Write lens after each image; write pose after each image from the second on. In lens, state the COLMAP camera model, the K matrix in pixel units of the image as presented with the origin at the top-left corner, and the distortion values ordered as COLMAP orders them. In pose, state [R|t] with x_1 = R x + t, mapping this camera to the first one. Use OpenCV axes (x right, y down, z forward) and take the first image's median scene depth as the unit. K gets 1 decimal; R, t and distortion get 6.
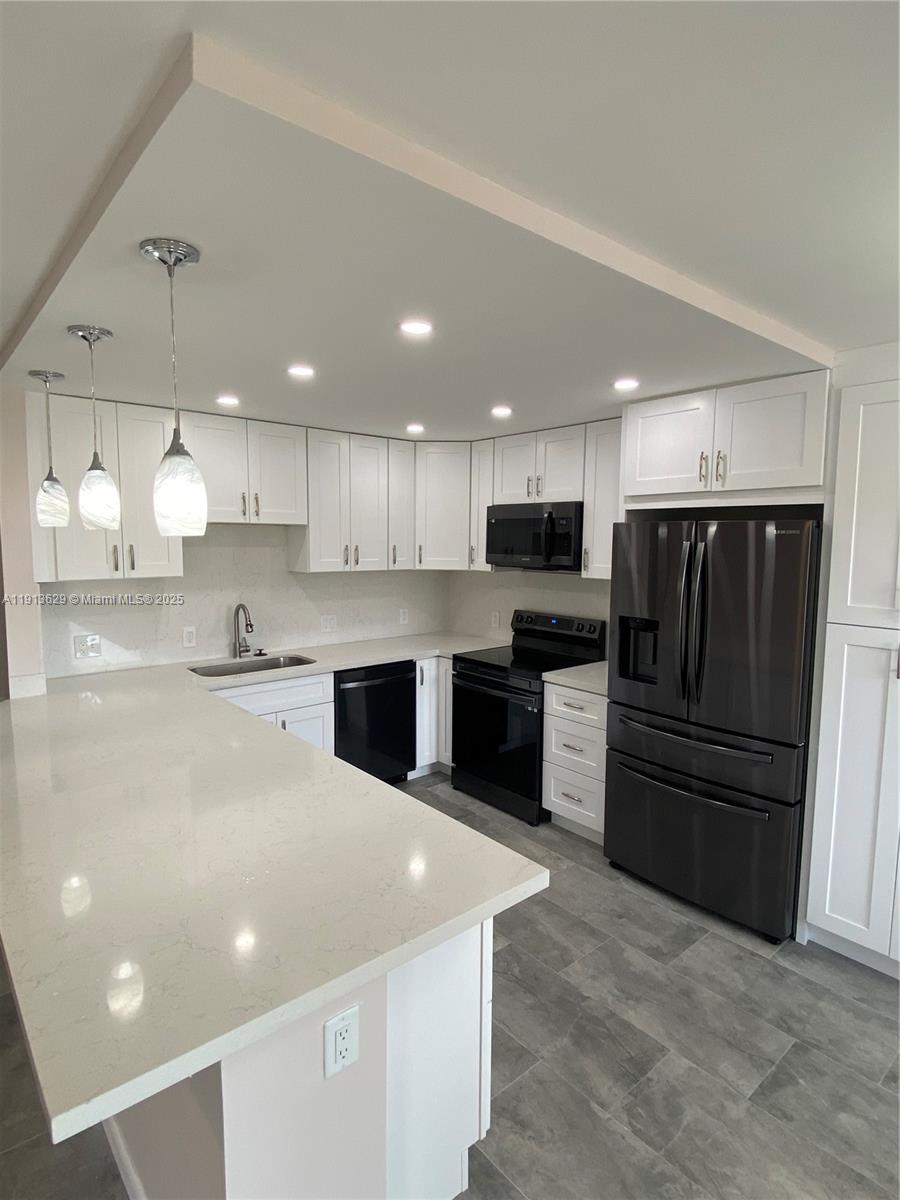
lens RADIAL K [[636.9, 0, 446.3], [0, 636.9, 599.7], [0, 0, 1]] dist [0.047058, -0.041673]
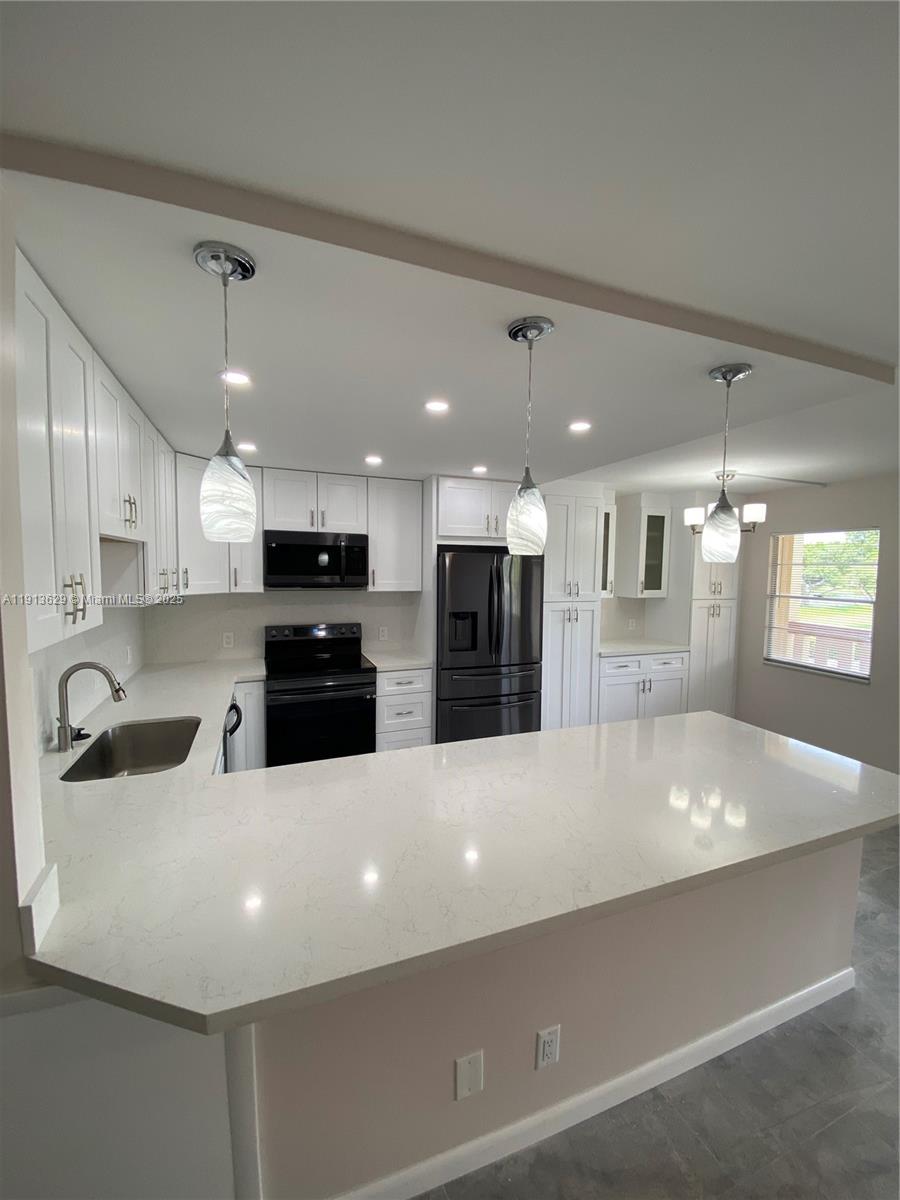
lens RADIAL K [[482.8, 0, 450.0], [0, 482.8, 600.0], [0, 0, 1]] dist [0.026049, -0.022927]
pose [[0.323659, -0.071835, 0.943443, -0.822040], [0.086139, 0.995210, 0.046225, -0.058265], [-0.942245, 0.066306, 0.328296, 0.604266]]
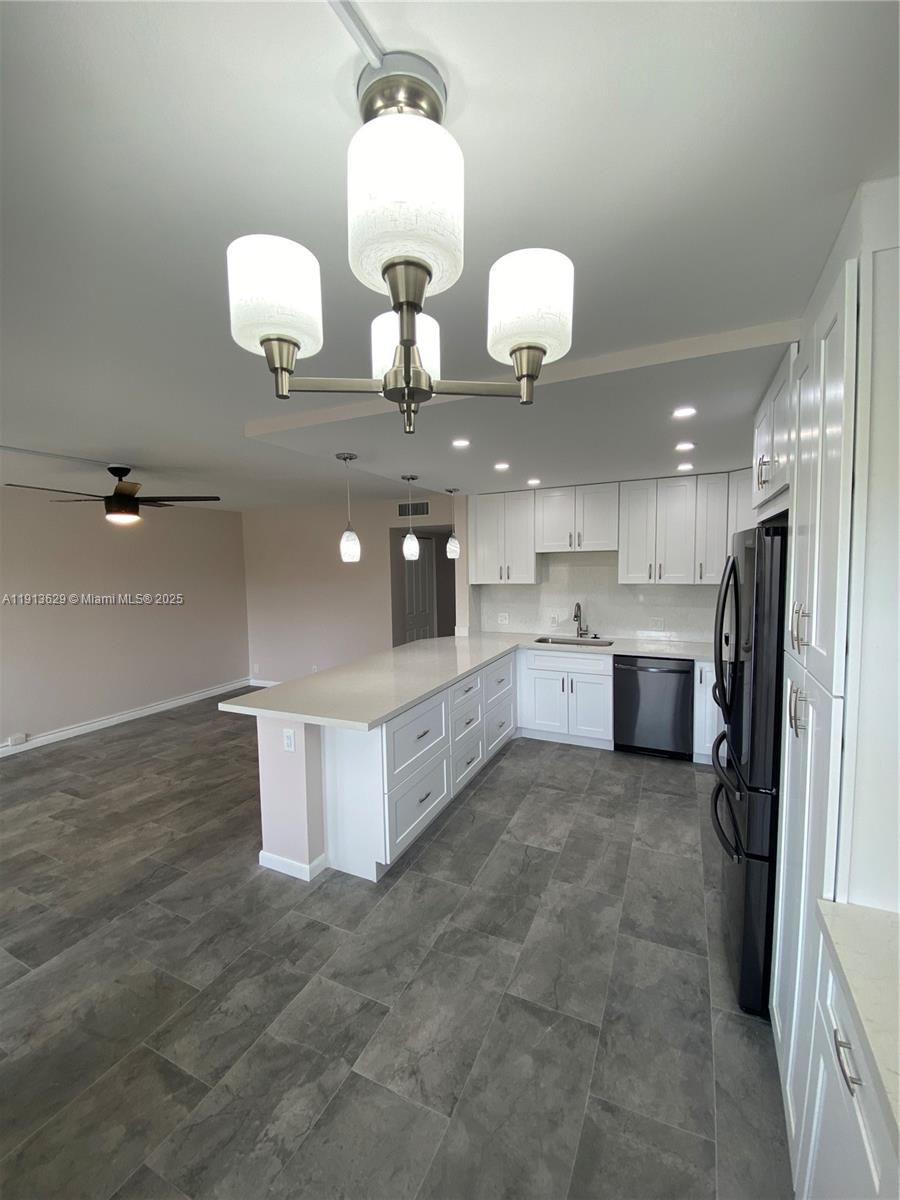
lens RADIAL K [[482.8, 0, 450.0], [0, 482.8, 600.0], [0, 0, 1]] dist [0.026049, -0.022927]
pose [[0.410653, 0.051348, -0.910345, 0.771410], [-0.069468, 0.997273, 0.024915, -0.009694], [0.909141, 0.053009, 0.413100, 0.282398]]
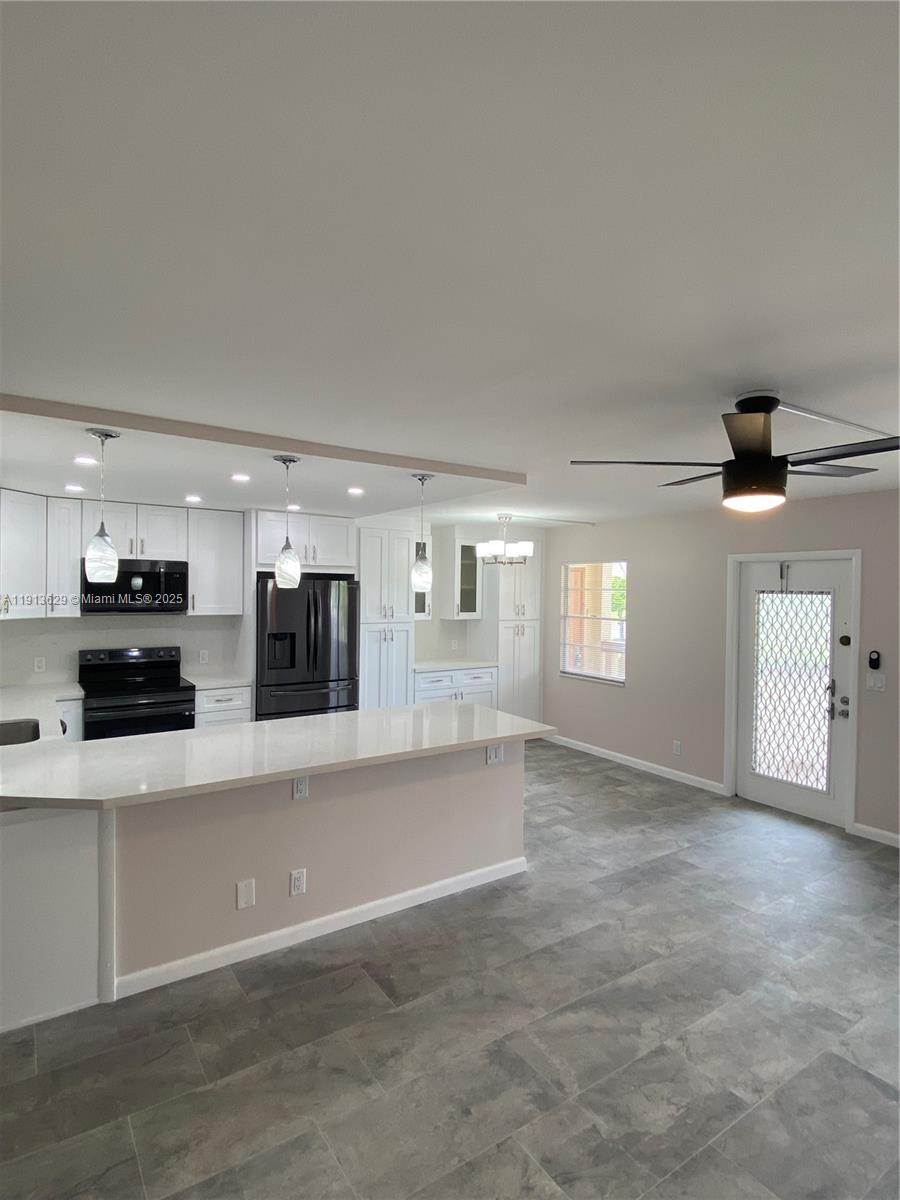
lens RADIAL K [[629.8, 0, 453.6], [0, 629.8, 596.4], [0, 0, 1]] dist [0.050084, -0.039813]
pose [[0.106404, -0.019999, 0.994122, -1.329566], [0.089438, 0.995937, 0.010462, -0.046036], [-0.990292, 0.087799, 0.107760, 0.317010]]
